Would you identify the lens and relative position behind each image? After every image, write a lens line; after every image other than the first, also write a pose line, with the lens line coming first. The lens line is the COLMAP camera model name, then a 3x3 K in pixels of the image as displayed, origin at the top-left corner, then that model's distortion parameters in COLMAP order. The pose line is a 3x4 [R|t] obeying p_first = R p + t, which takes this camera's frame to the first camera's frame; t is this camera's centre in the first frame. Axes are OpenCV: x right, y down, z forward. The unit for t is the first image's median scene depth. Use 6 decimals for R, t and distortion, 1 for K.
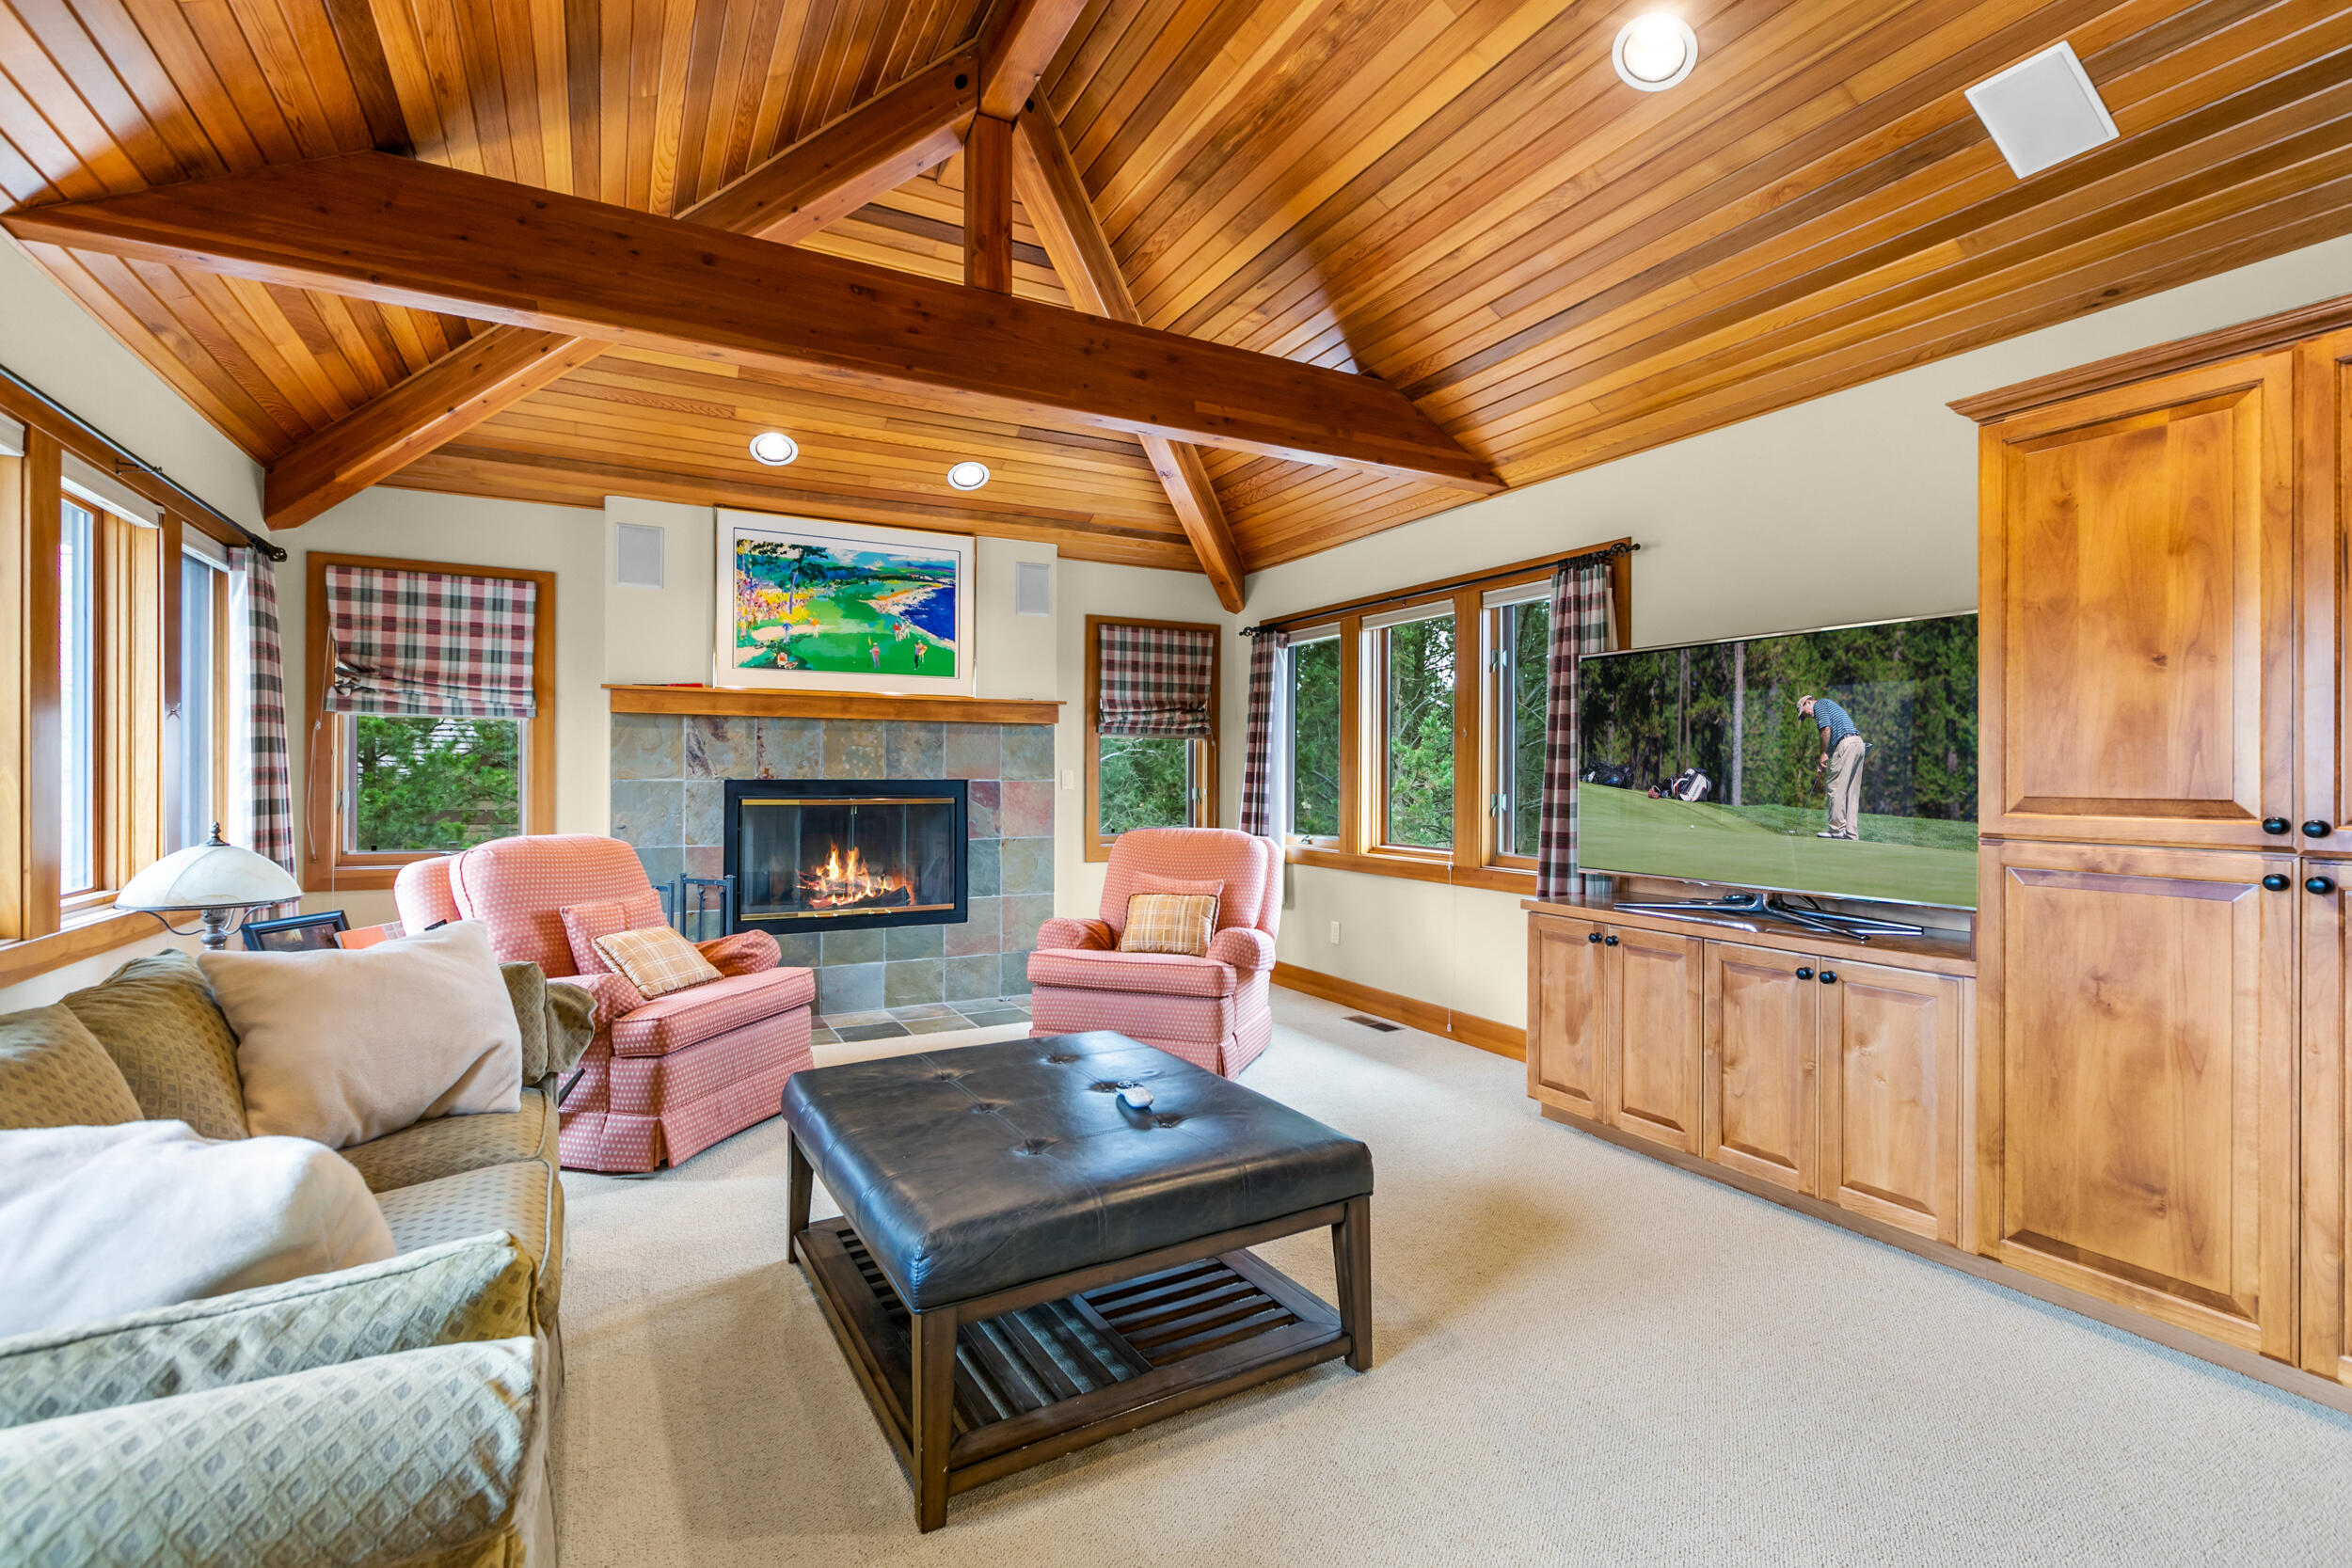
lens RADIAL K [[1055.5, 0, 1168.2], [0, 1055.5, 768.5], [0, 0, 1]] dist [-0.000511, 0.001537]
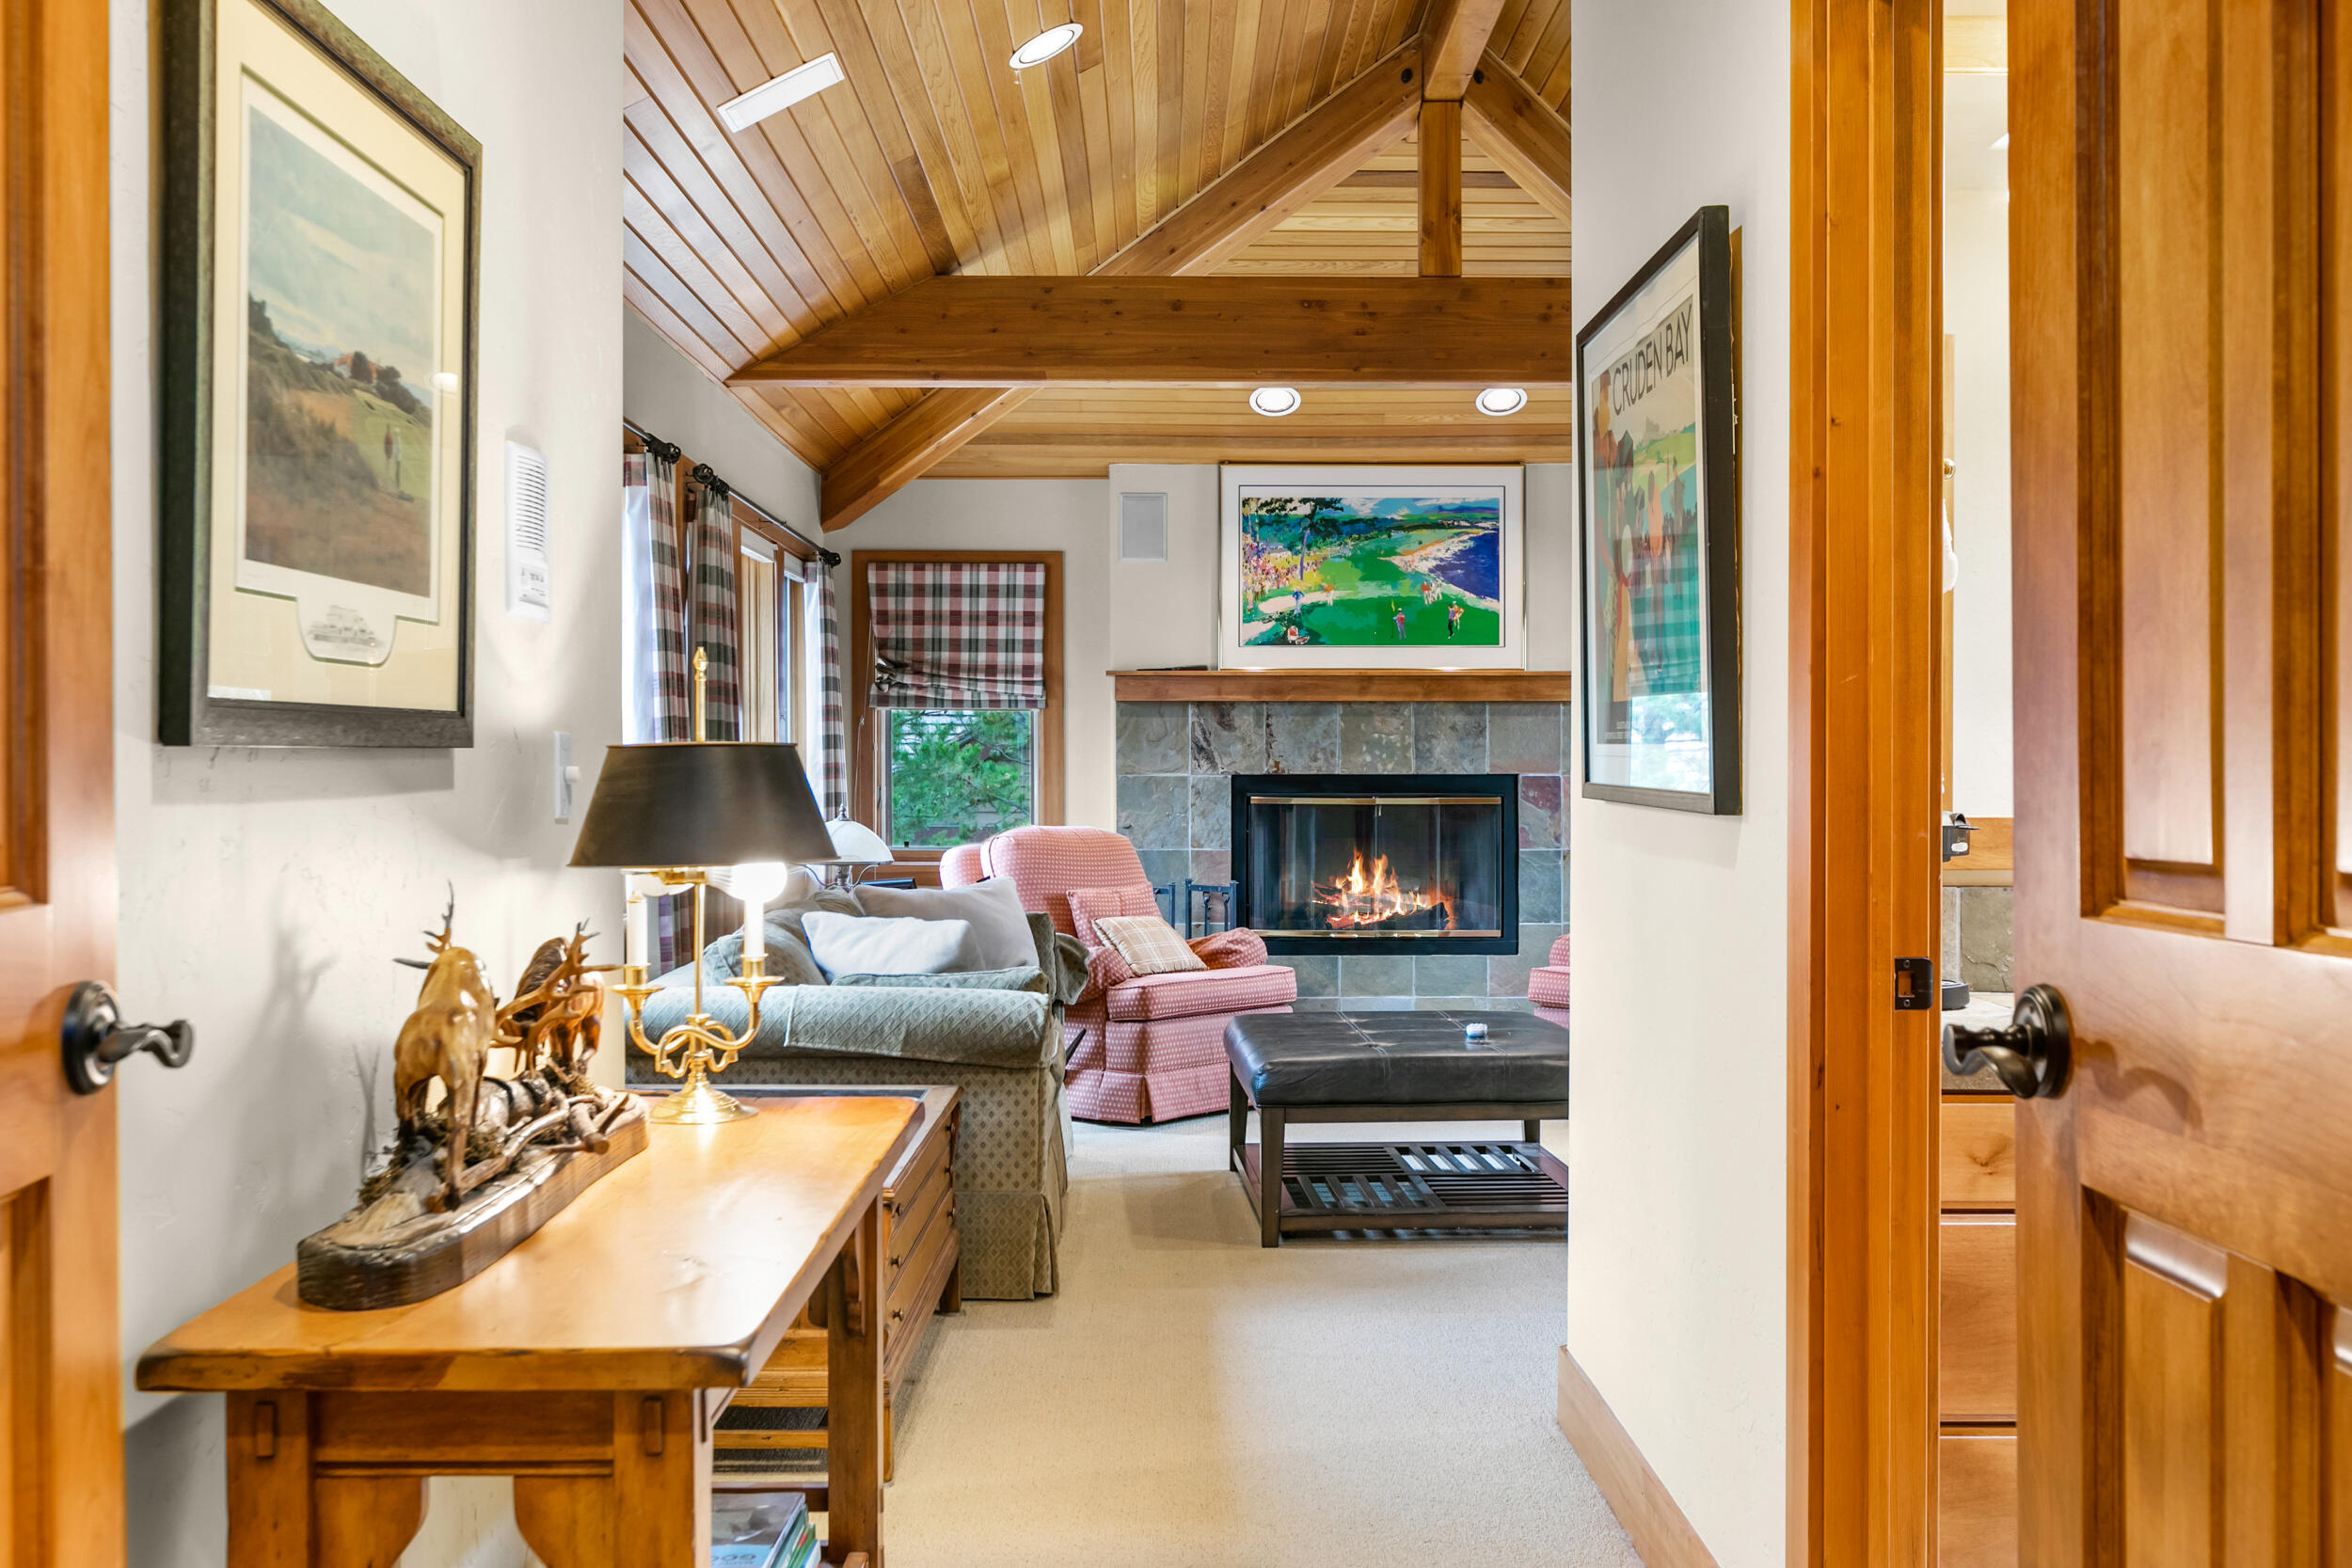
lens RADIAL K [[2371.2, 0, 1178.1], [0, 2371.2, 782.7], [0, 0, 1]] dist [0.008396, 0.000000]
pose [[0.885347, -0.001405, -0.464928, 0.504197], [0.005838, 0.999950, 0.008096, 0.001541], [0.464893, -0.009882, 0.885312, -0.844708]]
